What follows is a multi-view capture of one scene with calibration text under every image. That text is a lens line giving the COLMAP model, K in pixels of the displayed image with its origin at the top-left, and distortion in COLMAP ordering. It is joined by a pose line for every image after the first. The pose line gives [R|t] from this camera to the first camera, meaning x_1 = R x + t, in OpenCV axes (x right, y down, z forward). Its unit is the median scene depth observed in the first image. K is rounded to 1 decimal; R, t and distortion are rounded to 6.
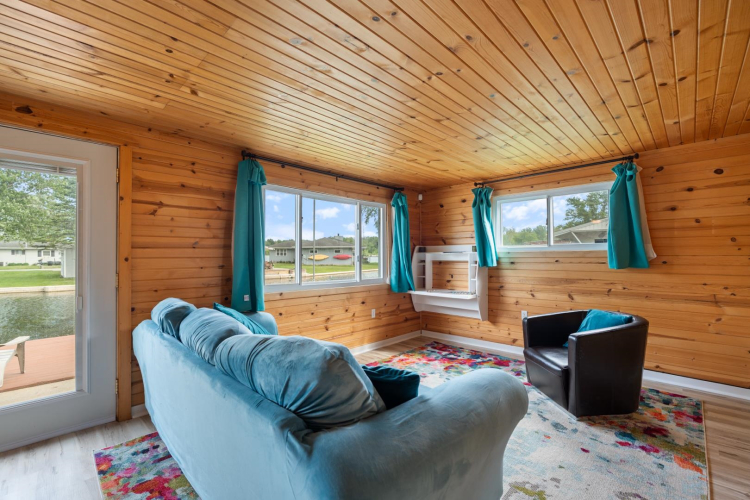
lens RADIAL K [[329.1, 0, 375.6], [0, 329.1, 251.8], [0, 0, 1]] dist [-0.002611, -0.000023]
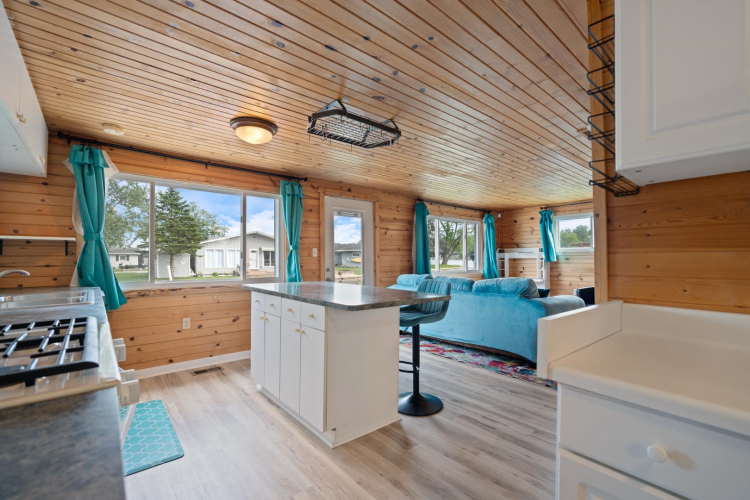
lens RADIAL K [[329.1, 0, 376.2], [0, 329.1, 254.9], [0, 0, 1]] dist [-0.002611, -0.000023]
pose [[0.995990, -0.007578, -0.089143, -0.326272], [0.007592, 0.999971, -0.000186, 0.007943], [0.089142, -0.000492, 0.996019, -0.596942]]
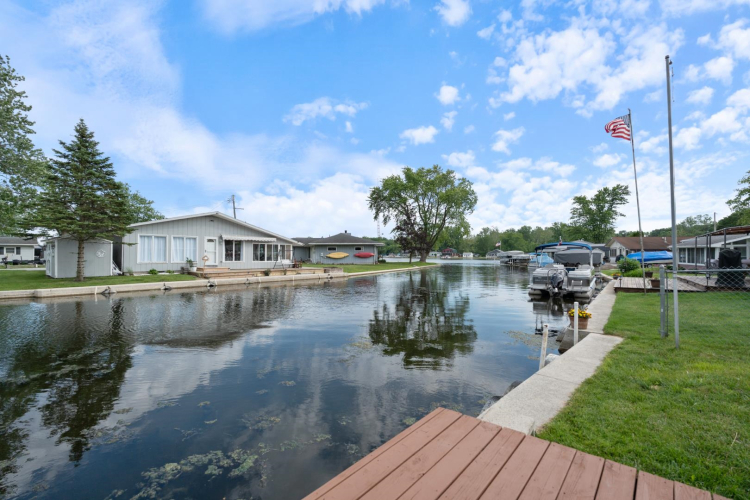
lens RADIAL K [[329.1, 0, 372.4], [0, 329.1, 247.6], [0, 0, 1]] dist [-0.002611, -0.000023]
pose [[0.997727, 0.001127, 0.067380, -1.591756], [0.000022, 0.999855, -0.017044, 0.127864], [-0.067389, 0.017006, 0.997582, 1.202464]]
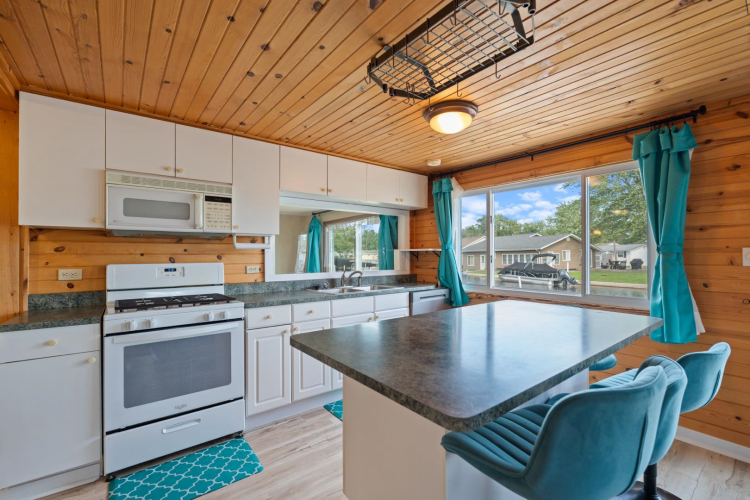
lens RADIAL K [[329.1, 0, 373.1], [0, 329.1, 256.1], [0, 0, 1]] dist [-0.002611, -0.000023]
pose [[-0.133670, -0.008837, -0.990986, 1.871996], [0.009904, 0.999898, -0.010253, -0.083269], [0.990976, -0.011185, -0.133569, 4.129723]]
